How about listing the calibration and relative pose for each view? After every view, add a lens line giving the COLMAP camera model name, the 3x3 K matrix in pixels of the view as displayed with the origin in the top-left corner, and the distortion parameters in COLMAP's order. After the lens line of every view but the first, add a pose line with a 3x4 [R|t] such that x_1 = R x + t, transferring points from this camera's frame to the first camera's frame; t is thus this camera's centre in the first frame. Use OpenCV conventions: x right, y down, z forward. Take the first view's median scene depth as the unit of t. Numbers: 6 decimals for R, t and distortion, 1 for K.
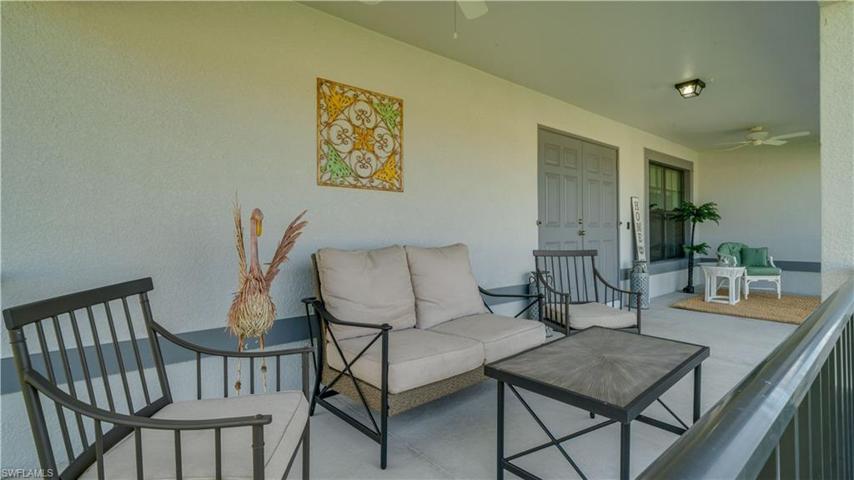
lens RADIAL K [[410.5, 0, 427.0], [0, 410.5, 240.0], [0, 0, 1]] dist [-0.001058, -0.000069]
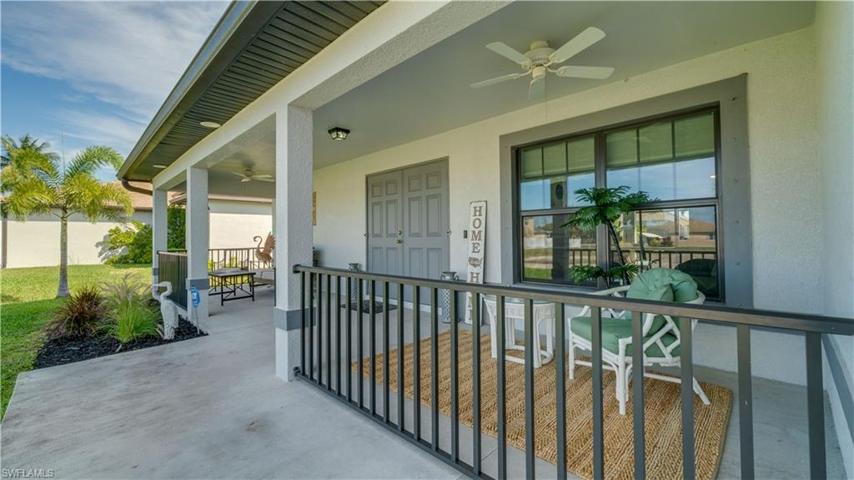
lens RADIAL K [[342.3, 0, 427.0], [0, 342.3, 240.0], [0, 0, 1]] dist [0.001763, 0.000413]
pose [[0.089922, 0.001836, -0.995947, 1.370560], [-0.020570, 0.999788, -0.000015, -0.022194], [0.995736, 0.020488, 0.089941, 0.932504]]
